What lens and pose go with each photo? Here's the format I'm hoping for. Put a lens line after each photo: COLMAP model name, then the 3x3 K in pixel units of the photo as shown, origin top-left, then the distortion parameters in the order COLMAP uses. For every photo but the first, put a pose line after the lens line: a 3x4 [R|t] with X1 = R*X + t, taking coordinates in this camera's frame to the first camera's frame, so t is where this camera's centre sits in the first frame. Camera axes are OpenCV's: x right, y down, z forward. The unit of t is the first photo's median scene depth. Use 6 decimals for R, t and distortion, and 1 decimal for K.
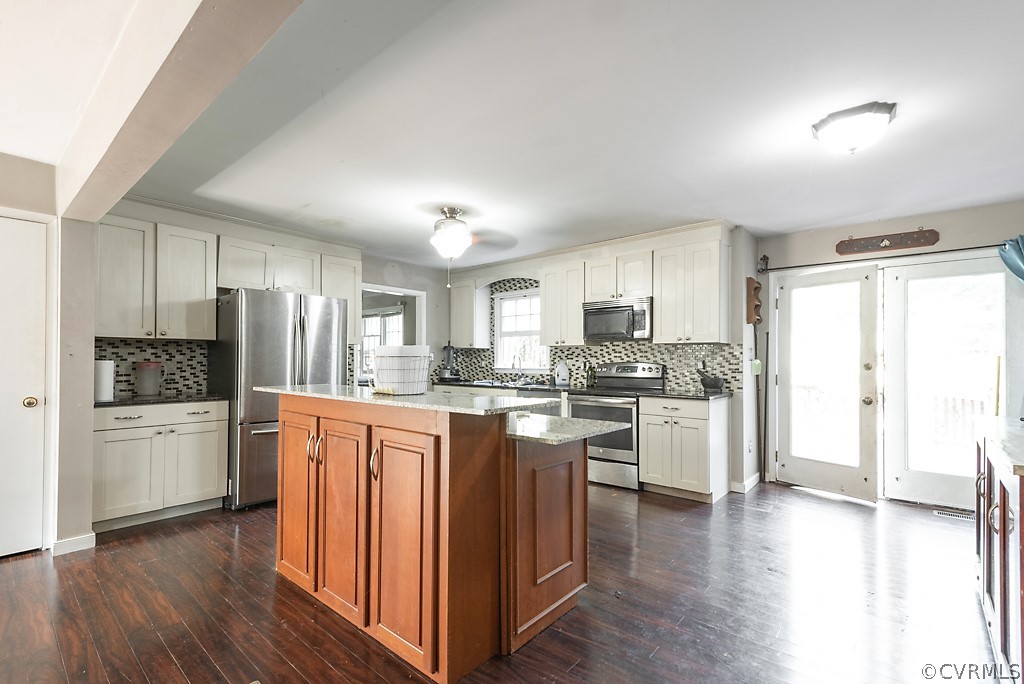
lens RADIAL K [[454.2, 0, 505.3], [0, 454.2, 353.1], [0, 0, 1]] dist [0.017700, -0.005038]
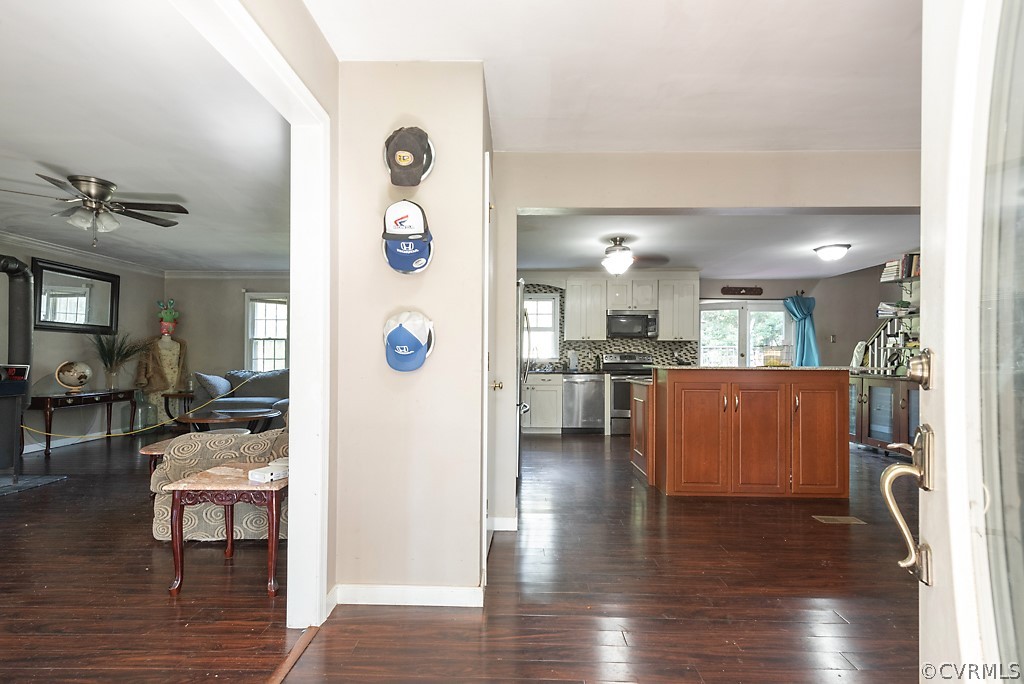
lens RADIAL K [[454.2, 0, 503.7], [0, 454.2, 356.2], [0, 0, 1]] dist [0.017700, -0.005038]
pose [[0.770837, -0.000337, 0.637033, -0.952613], [-0.011852, 0.999819, 0.014871, 0.014244], [-0.636923, -0.019013, 0.770693, 0.125033]]
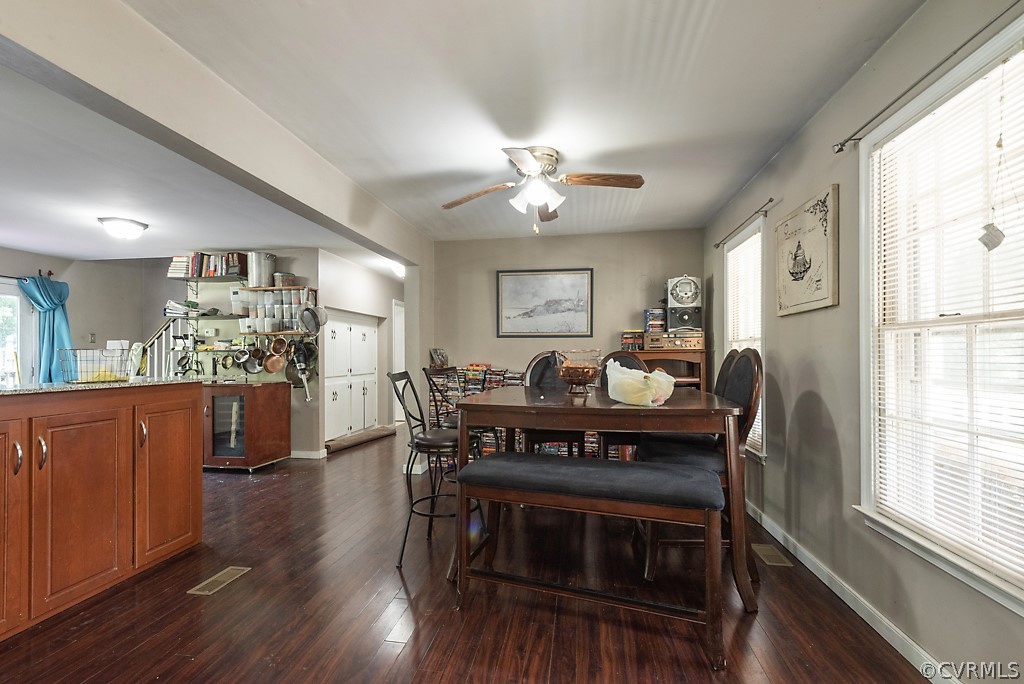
lens RADIAL K [[454.2, 0, 507.9], [0, 454.2, 354.8], [0, 0, 1]] dist [0.017700, -0.005038]
pose [[-0.533726, 0.000808, 0.845657, -0.757954], [-0.010452, 0.999917, -0.007552, 0.008034], [-0.845593, -0.012870, -0.533673, 0.322036]]
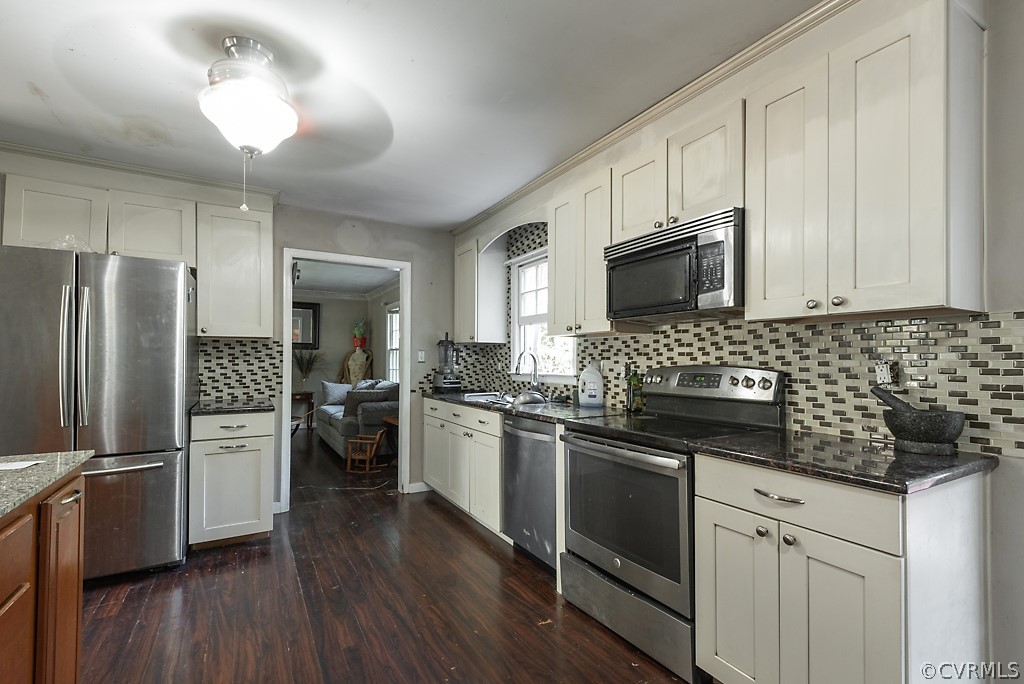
lens RADIAL K [[454.2, 0, 505.5], [0, 454.2, 353.5], [0, 0, 1]] dist [0.017700, -0.005038]
pose [[0.947279, -0.005754, -0.320359, 0.224053], [0.005402, 0.999983, -0.001987, 0.007553], [0.320365, 0.000151, 0.947294, 0.477708]]
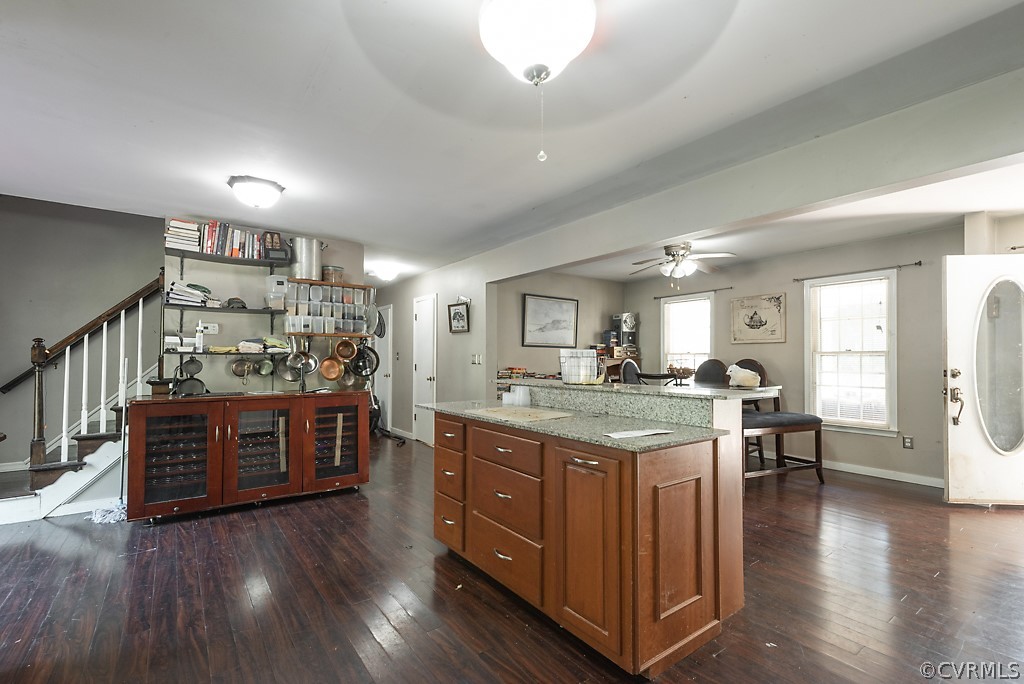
lens RADIAL K [[454.2, 0, 504.3], [0, 454.2, 356.2], [0, 0, 1]] dist [0.017700, -0.005038]
pose [[-0.975871, -0.004012, 0.218311, -0.133358], [-0.008622, 0.999759, -0.020169, 0.014891], [-0.218177, -0.021565, -0.975671, 1.030043]]
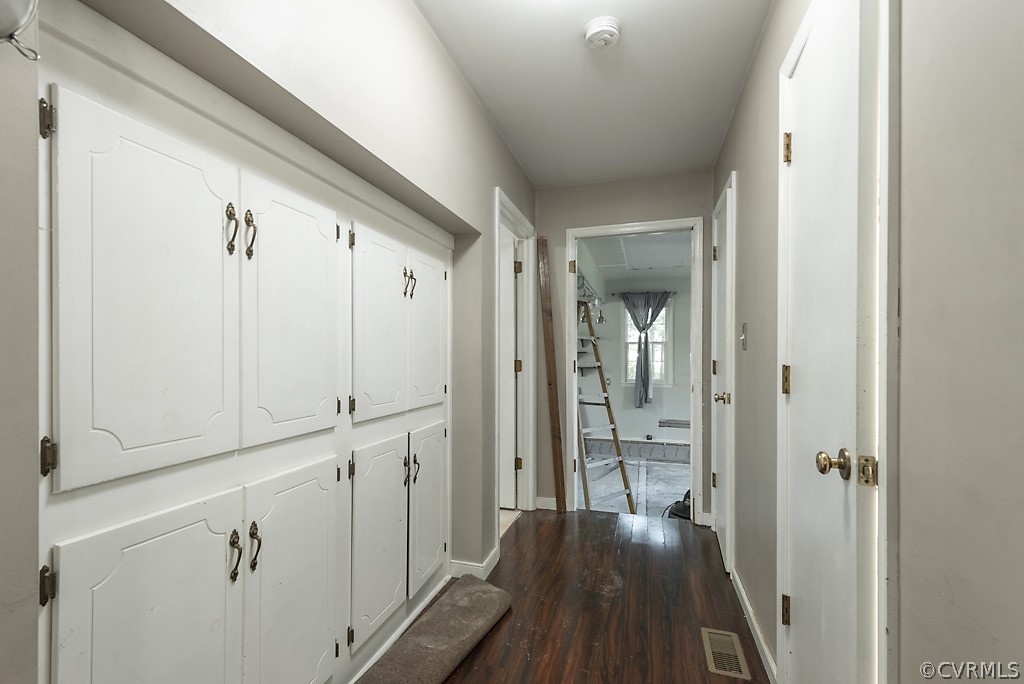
lens RADIAL K [[454.2, 0, 512.8], [0, 454.2, 349.5], [0, 0, 1]] dist [0.017700, -0.005038]
pose [[-0.420062, 0.008228, 0.907458, 0.228395], [-0.015889, 0.999739, -0.016419, 0.011349], [-0.907356, -0.021316, -0.419822, 0.042211]]
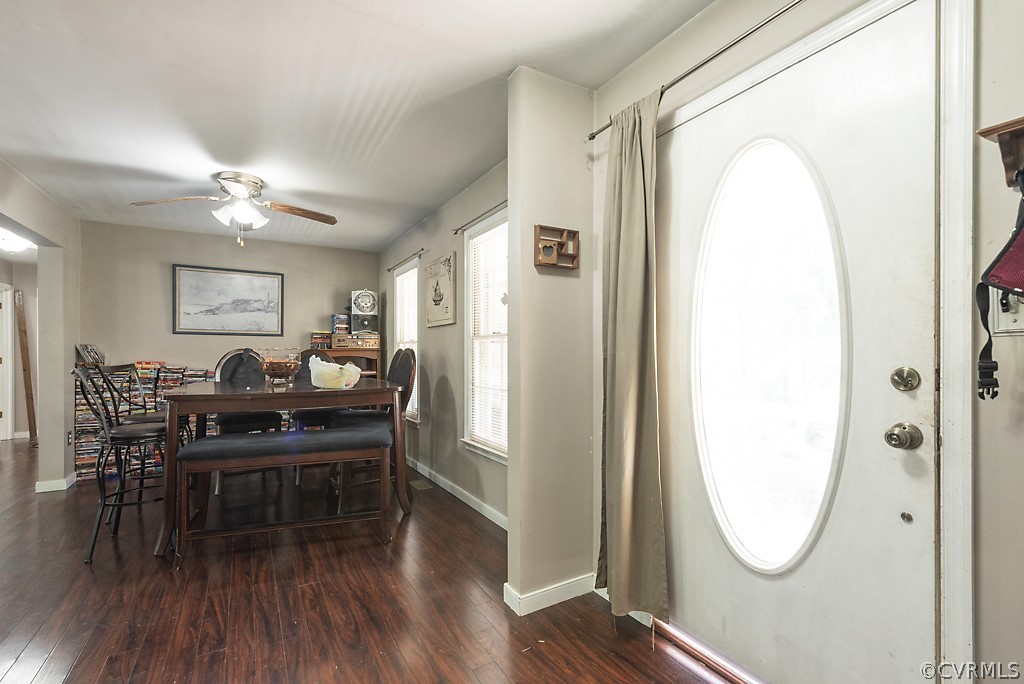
lens RADIAL K [[454.2, 0, 506.2], [0, 454.2, 355.2], [0, 0, 1]] dist [0.017700, -0.005038]
pose [[-0.946961, -0.003942, 0.321324, -0.871938], [-0.007417, 0.999927, -0.009591, 0.011689], [-0.321263, -0.011465, -0.946921, 0.493015]]
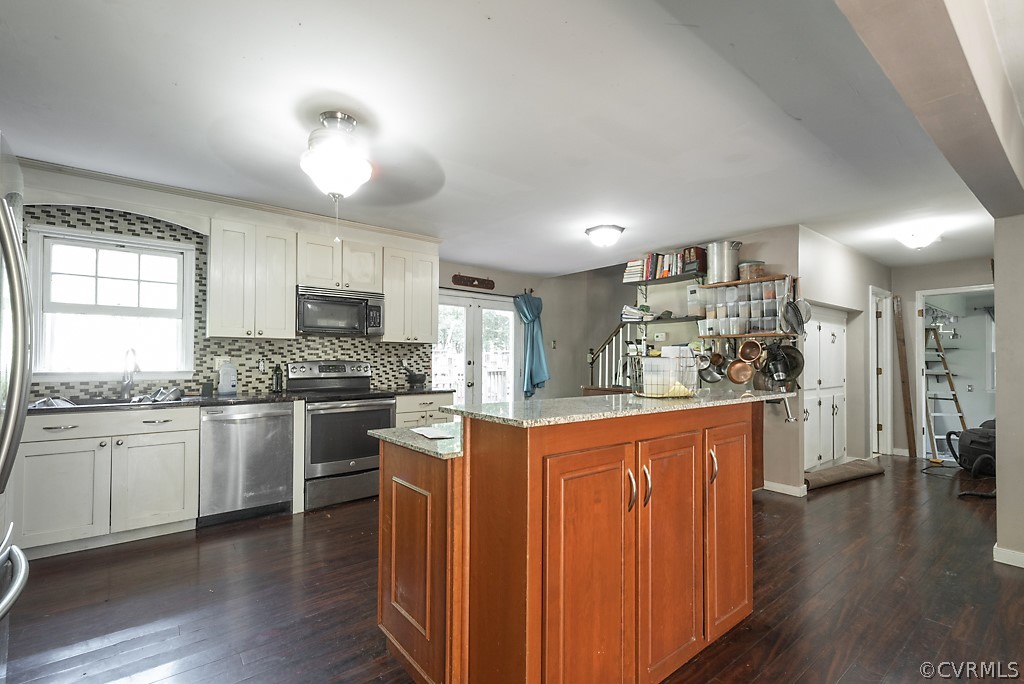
lens RADIAL K [[454.2, 0, 507.0], [0, 454.2, 353.4], [0, 0, 1]] dist [0.017700, -0.005038]
pose [[0.181689, 0.009719, 0.983308, -0.528669], [-0.020041, 0.999780, -0.006179, 0.004869], [-0.983152, -0.018584, 0.181844, 0.497056]]
